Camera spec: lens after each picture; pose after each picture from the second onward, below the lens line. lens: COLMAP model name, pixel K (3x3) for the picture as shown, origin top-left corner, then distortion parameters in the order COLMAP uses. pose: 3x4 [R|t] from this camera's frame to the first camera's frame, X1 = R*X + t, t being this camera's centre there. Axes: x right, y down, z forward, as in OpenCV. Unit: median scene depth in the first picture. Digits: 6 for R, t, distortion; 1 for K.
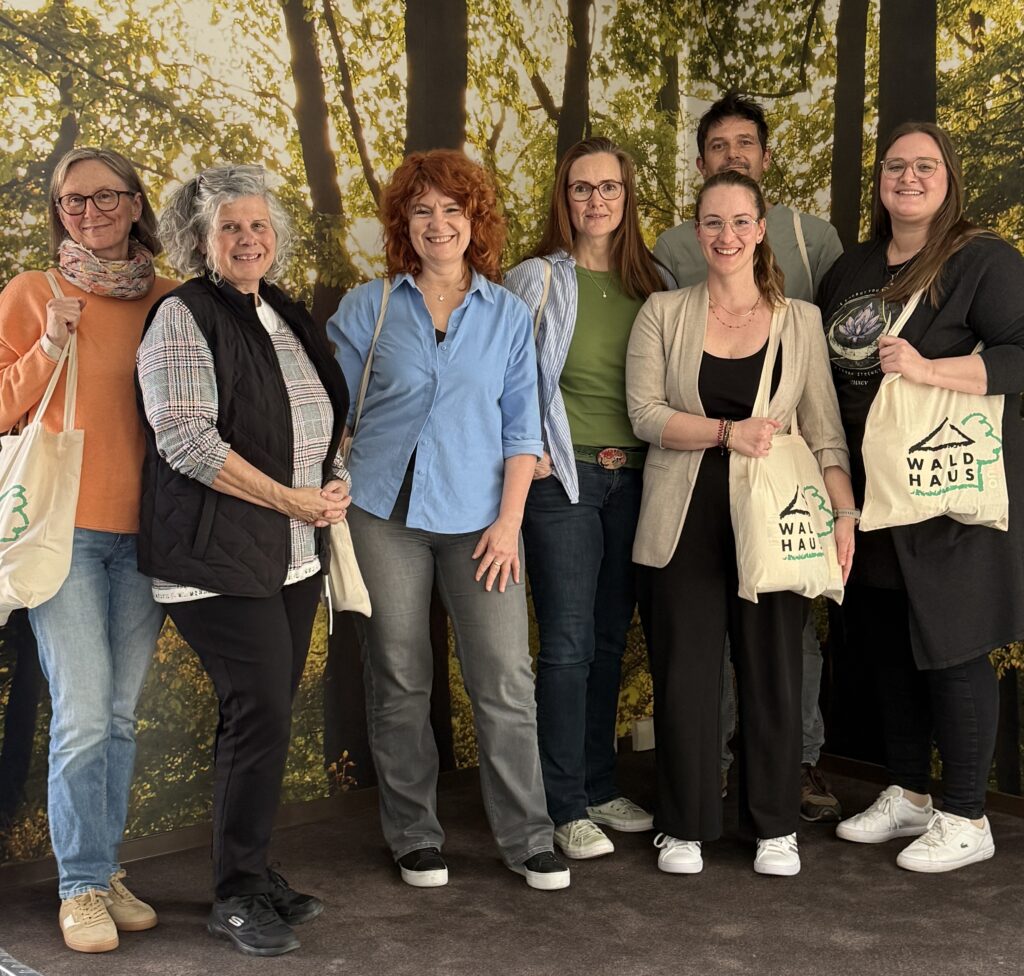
lens RADIAL K [[1590.8, 0, 545.0], [0, 1590.8, 475.7], [0, 0, 1]] dist [0.192468, -0.386794]
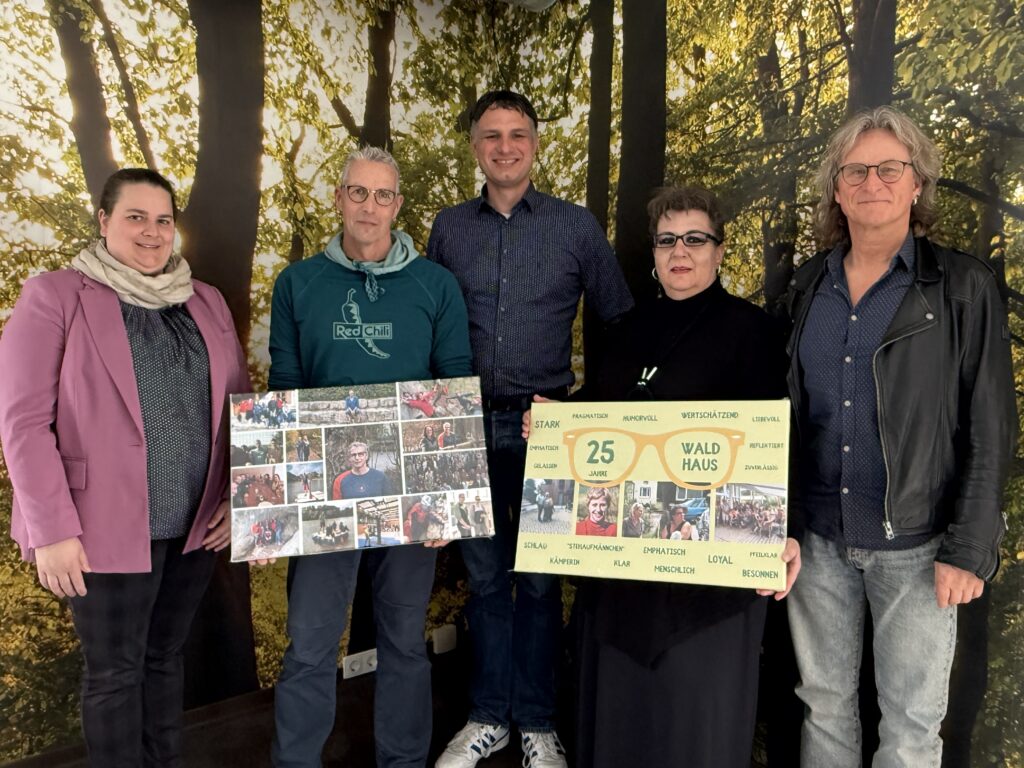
lens RADIAL K [[894.1, 0, 540.2], [0, 894.1, 387.9], [0, 0, 1]] dist [0.001421, 0.001854]
pose [[0.999864, 0.015581, -0.005449, 0.154074], [-0.015313, 0.998814, 0.046211, -0.074379], [0.006162, -0.046121, 0.998917, 0.356214]]
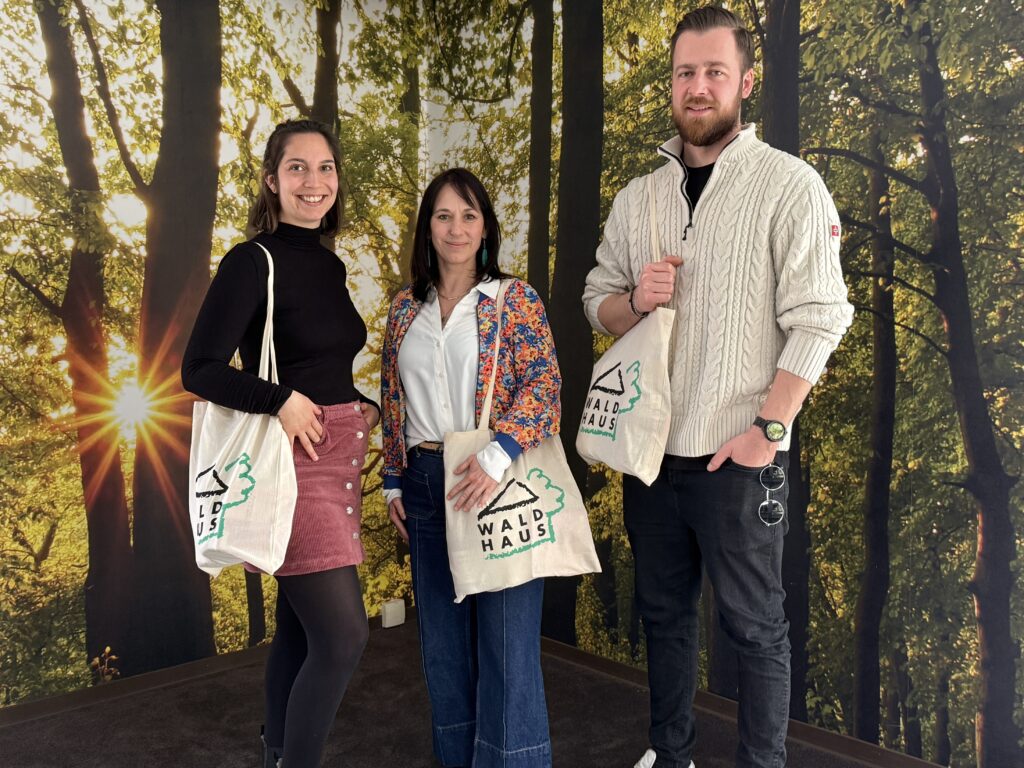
lens RADIAL K [[1068.3, 0, 512.0], [0, 1068.3, 384.0], [0, 0, 1]] dist [0.208112, -0.462178]
pose [[0.998690, 0.001135, 0.051165, 0.125608], [-0.001747, 0.999927, 0.011914, -0.030455], [-0.051147, -0.011988, 0.998619, 0.177099]]
